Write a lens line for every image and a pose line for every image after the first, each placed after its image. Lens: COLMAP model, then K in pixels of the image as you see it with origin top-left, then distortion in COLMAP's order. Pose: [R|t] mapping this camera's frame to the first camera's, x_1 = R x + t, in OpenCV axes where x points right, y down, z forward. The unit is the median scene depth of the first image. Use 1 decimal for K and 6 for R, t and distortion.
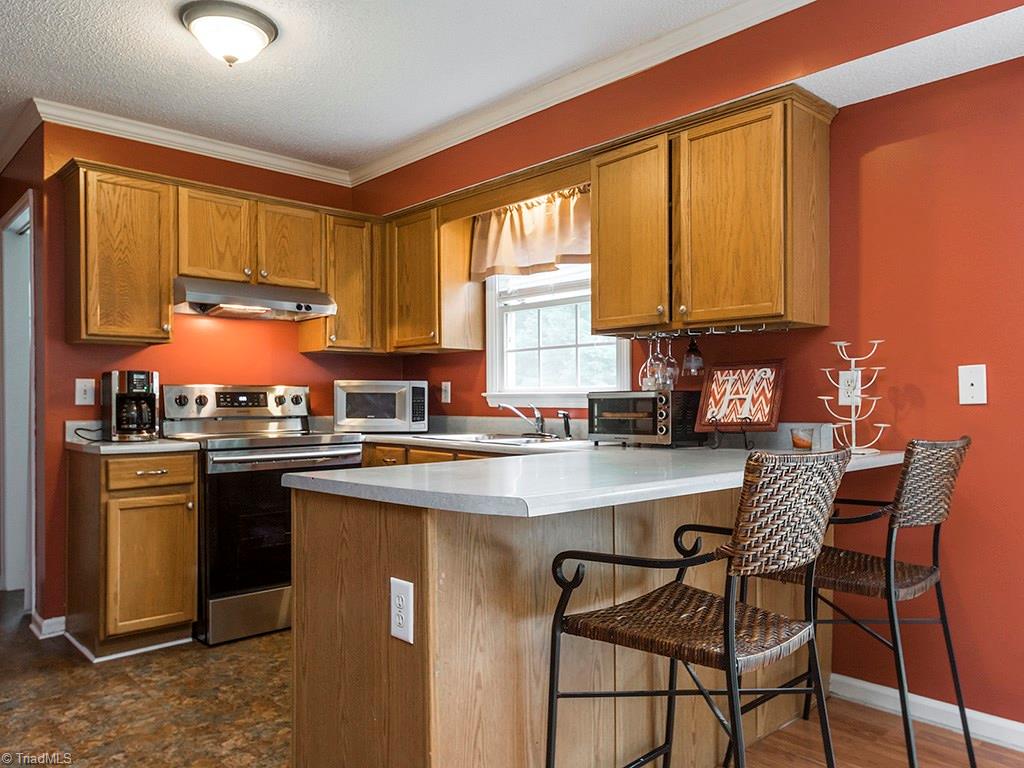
lens RADIAL K [[745.2, 0, 544.1], [0, 745.2, 403.4], [0, 0, 1]] dist [0.002456, 0.000522]
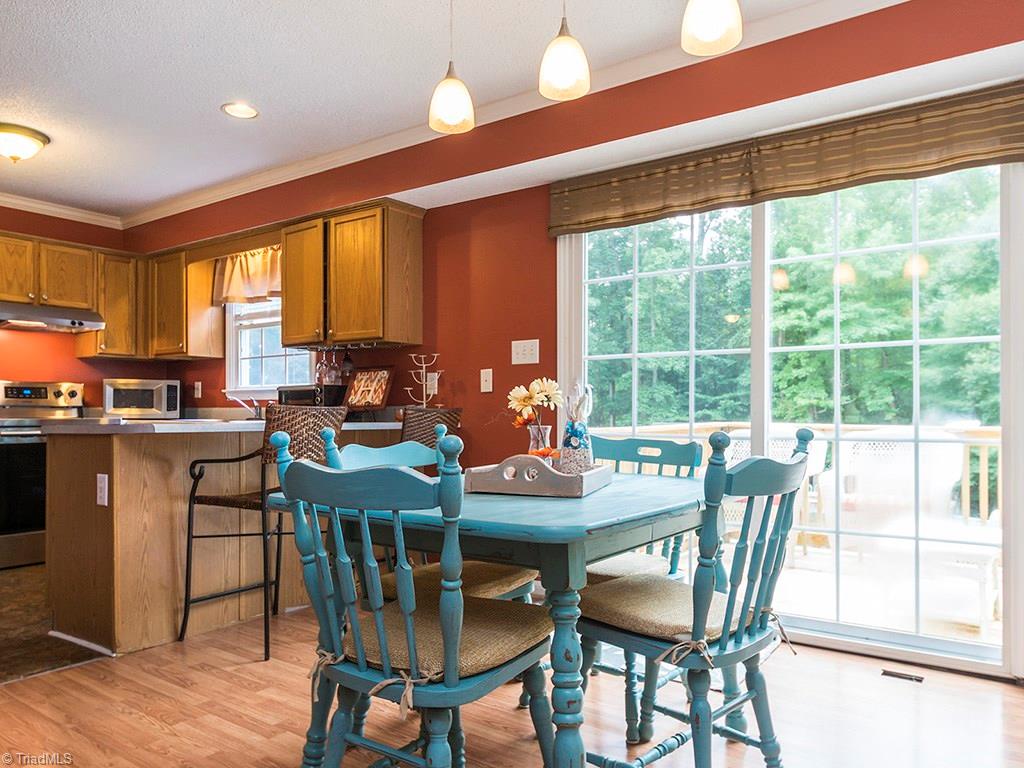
lens RADIAL K [[745.2, 0, 493.1], [0, 745.2, 409.7], [0, 0, 1]] dist [0.002456, 0.000522]
pose [[0.987995, 0.004889, 0.154409, 0.226671], [-0.003401, 0.999945, -0.009902, 0.039463], [-0.154449, 0.009258, 0.987957, -0.470925]]
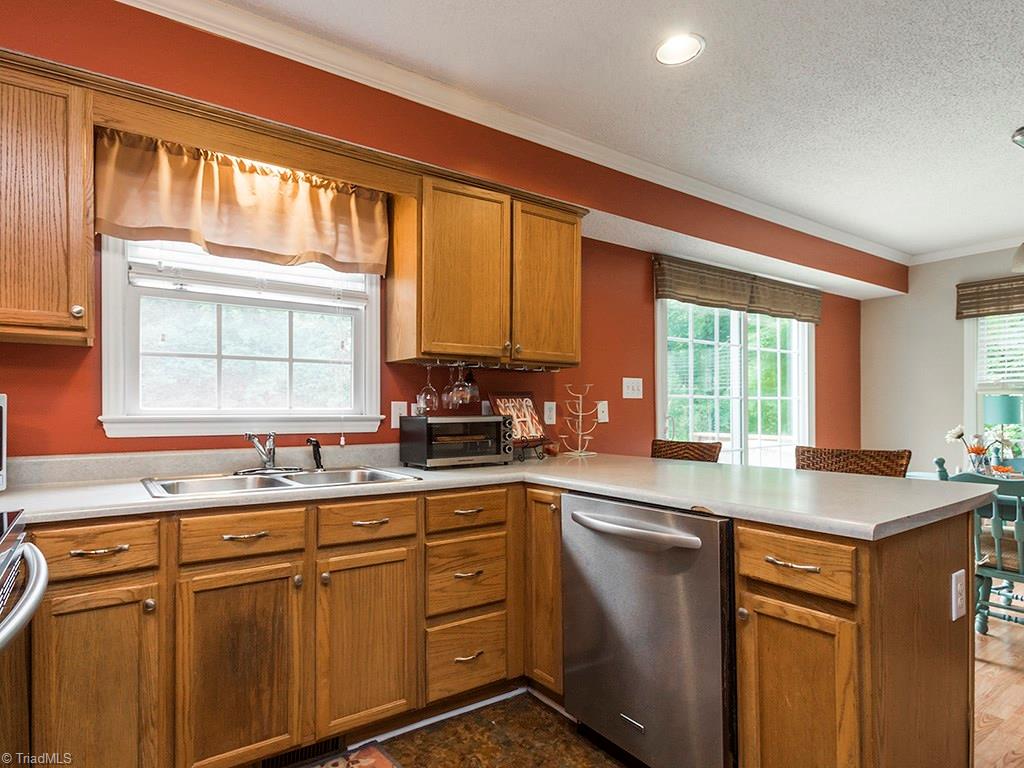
lens RADIAL K [[563.0, 0, 481.5], [0, 563.0, 405.0], [0, 0, 1]] dist [0.014164, -0.007407]
pose [[0.187911, 0.008936, 0.982145, -0.577993], [0.003553, 0.999946, -0.009778, -0.020589], [-0.982180, 0.005327, 0.187869, 0.713841]]
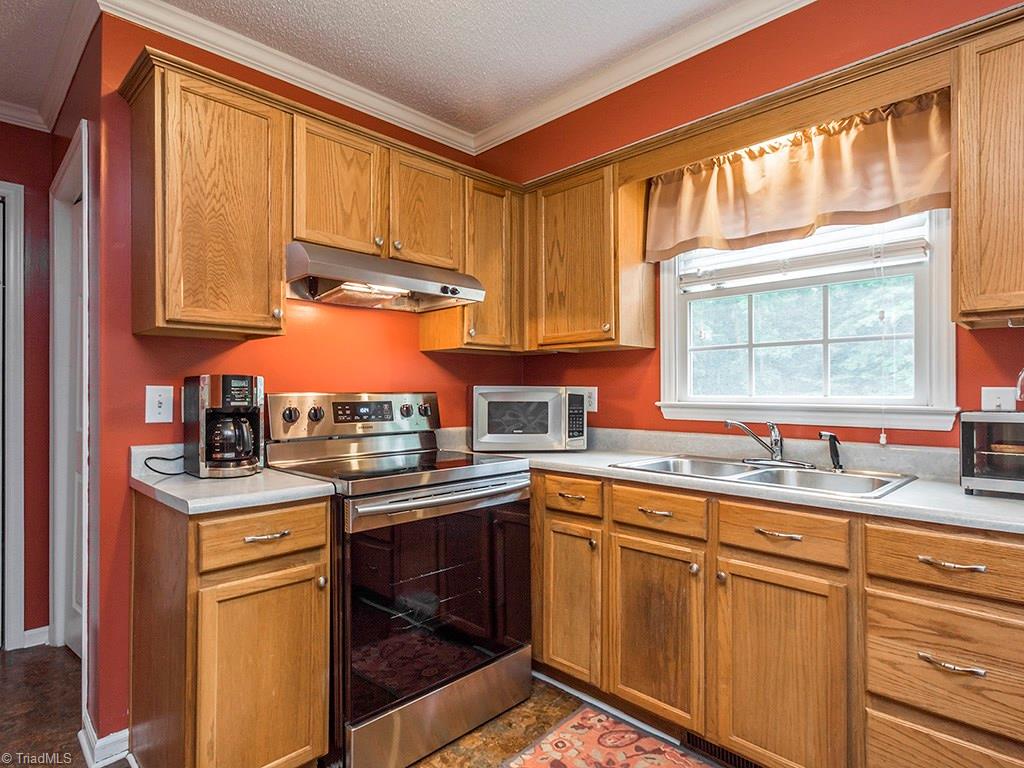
lens RADIAL K [[563.0, 0, 500.2], [0, 563.0, 390.7], [0, 0, 1]] dist [0.014164, -0.007407]
pose [[0.999994, 0.001470, 0.003155, -0.299484], [-0.001449, 0.999978, -0.006512, -0.025823], [-0.003164, 0.006508, 0.999974, 0.471155]]
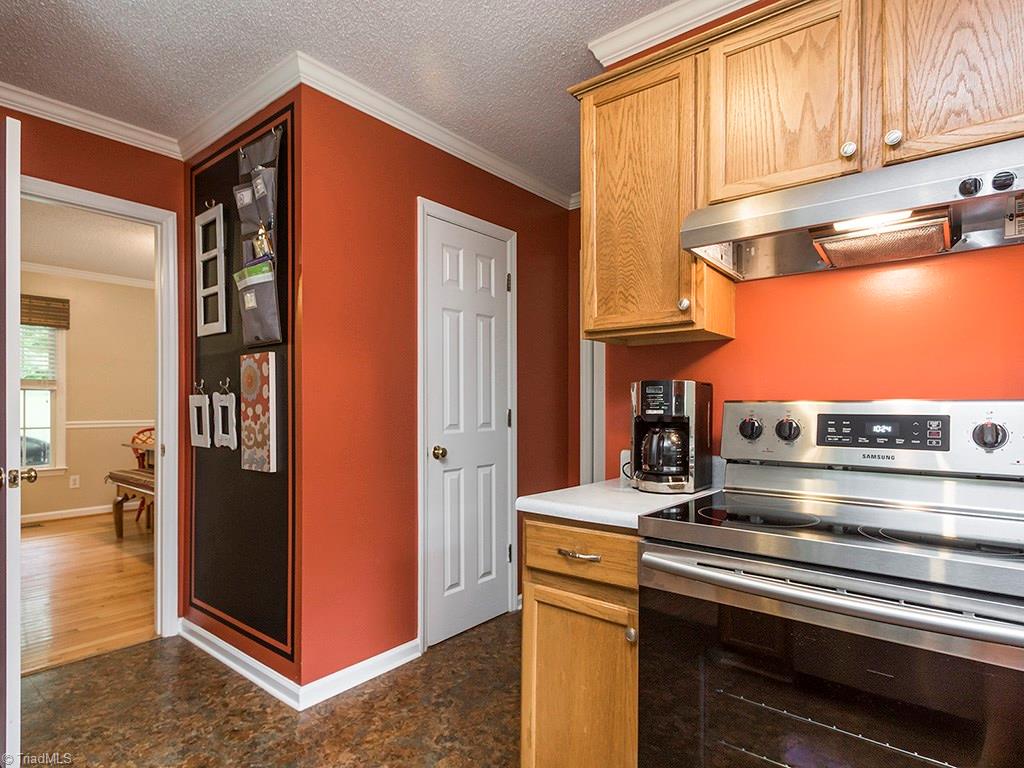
lens RADIAL K [[563.0, 0, 504.0], [0, 563.0, 405.4], [0, 0, 1]] dist [0.014164, -0.007407]
pose [[0.108272, 0.007940, -0.994090, -0.084113], [-0.006971, 0.999950, 0.007228, -0.024926], [0.994097, 0.006148, 0.108321, 0.813332]]
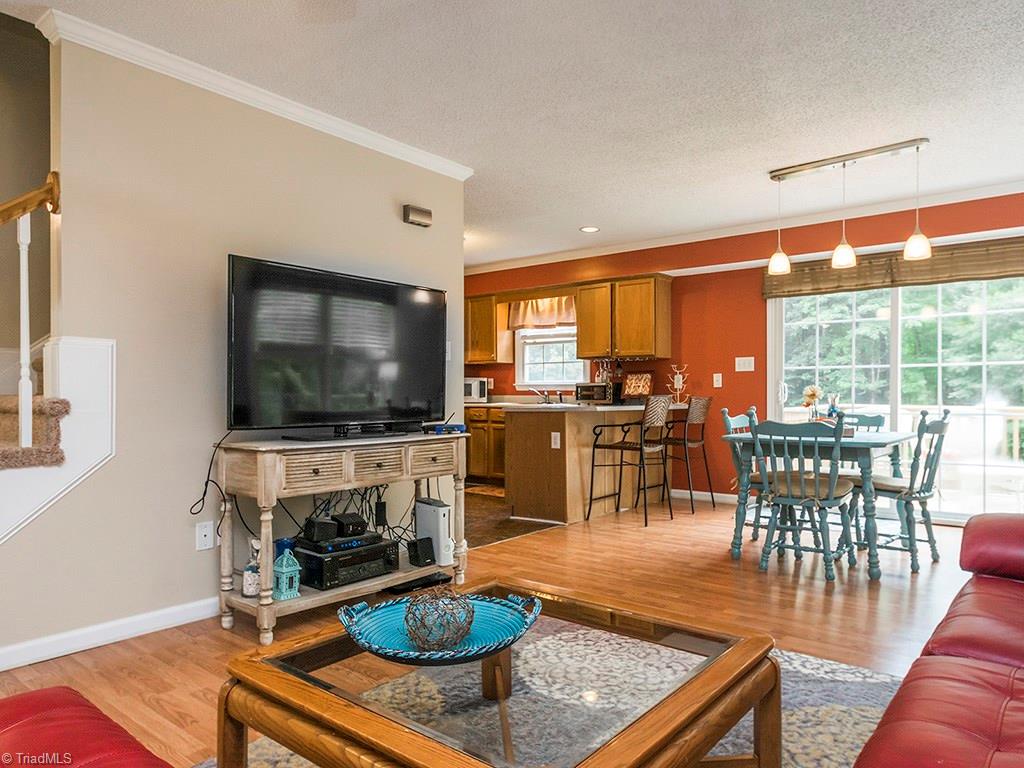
lens RADIAL K [[686.2, 0, 530.8], [0, 686.2, 394.9], [0, 0, 1]] dist [0.019064, 0.001656]
pose [[0.990605, 0.002029, 0.136736, -0.350517], [-0.001394, 0.999988, -0.004739, 0.030307], [-0.136744, 0.004504, 0.990596, -1.064195]]
